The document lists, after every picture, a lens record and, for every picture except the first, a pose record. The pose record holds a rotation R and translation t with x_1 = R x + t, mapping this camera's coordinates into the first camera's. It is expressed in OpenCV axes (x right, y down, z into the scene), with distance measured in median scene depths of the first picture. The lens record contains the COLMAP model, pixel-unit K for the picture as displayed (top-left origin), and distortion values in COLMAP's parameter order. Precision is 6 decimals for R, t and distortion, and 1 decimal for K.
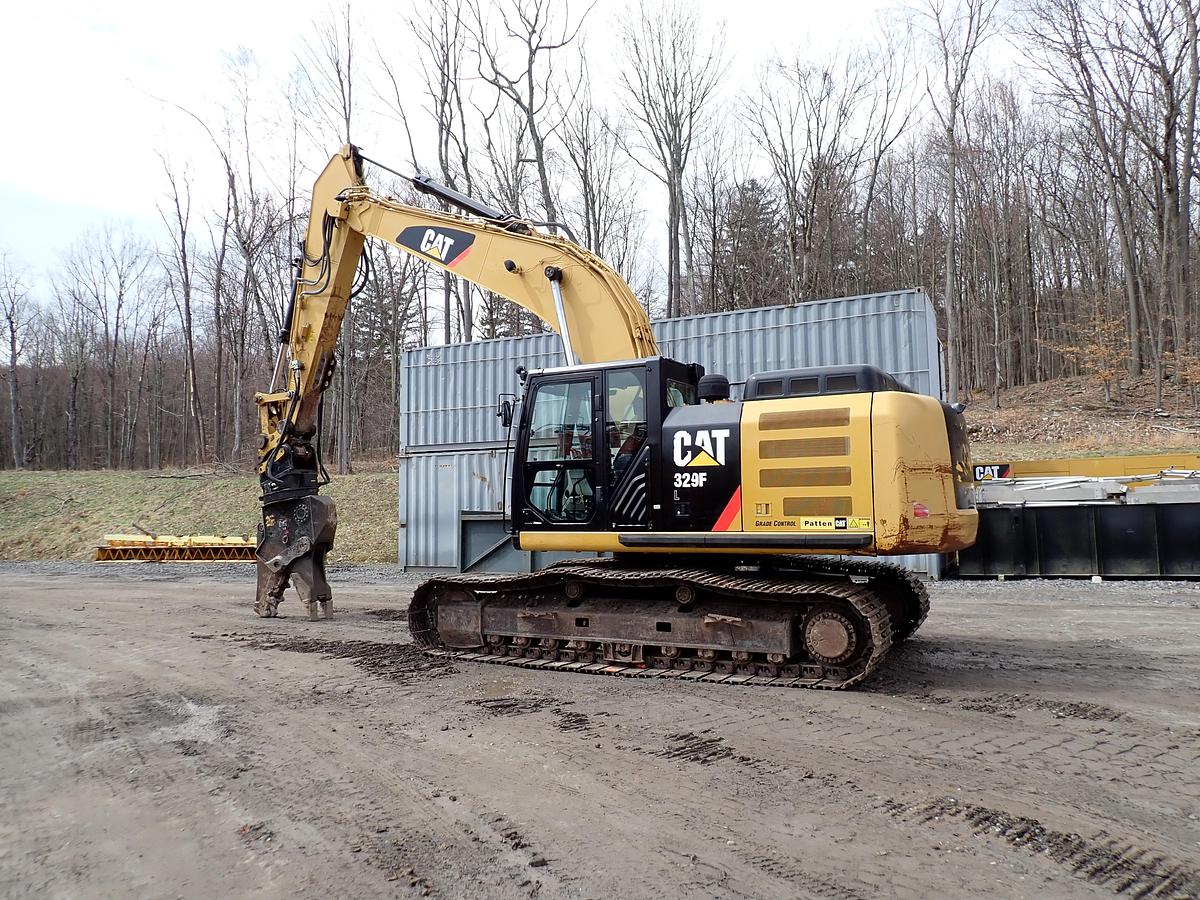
lens RADIAL K [[899.7, 0, 607.1], [0, 899.7, 453.6], [0, 0, 1]] dist [-0.010385, -0.005581]
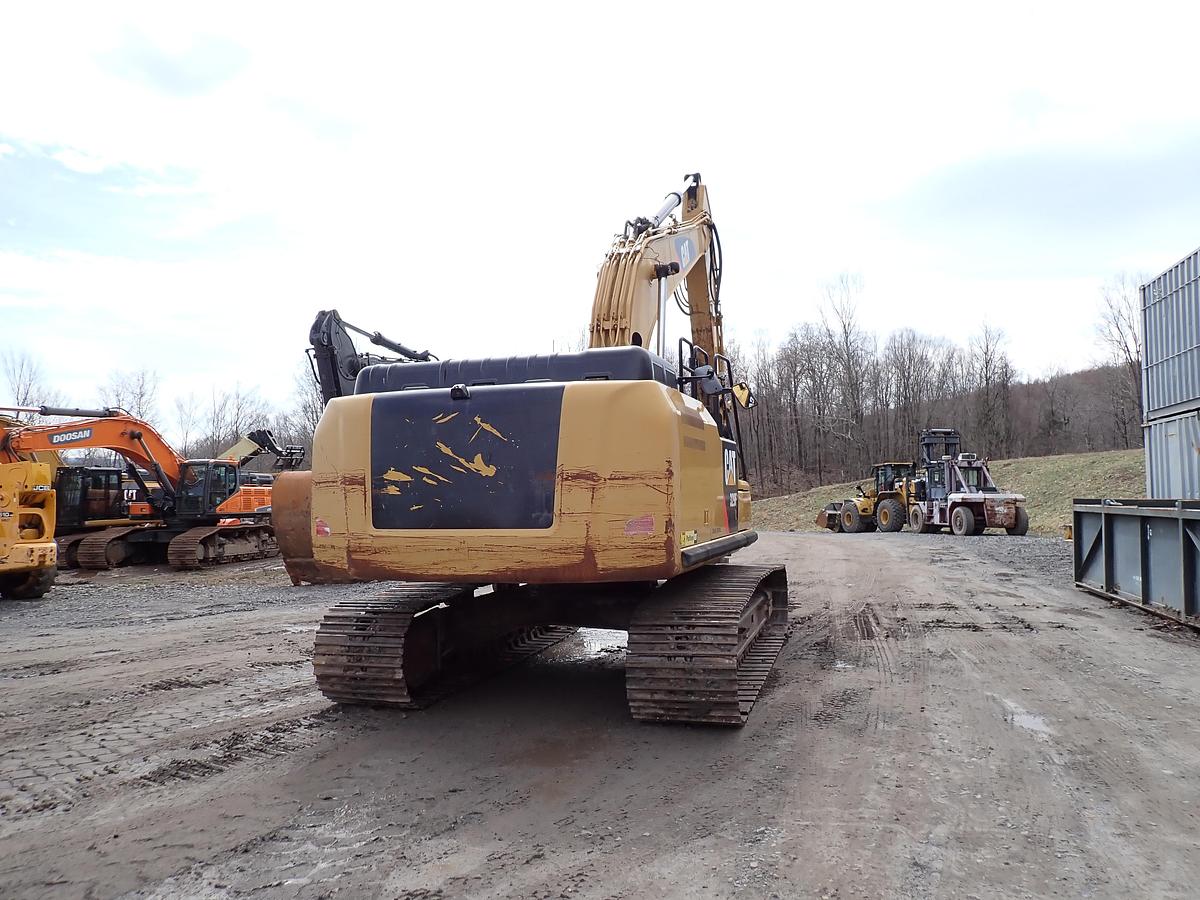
lens RADIAL K [[893.7, 0, 600.0], [0, 893.7, 450.0], [0, 0, 1]] dist [-0.005961, -0.009192]
pose [[0.173098, -0.043755, -0.983932, 1.115877], [0.075492, 0.996663, -0.031040, 0.028936], [0.982007, -0.068906, 0.175824, 0.966125]]
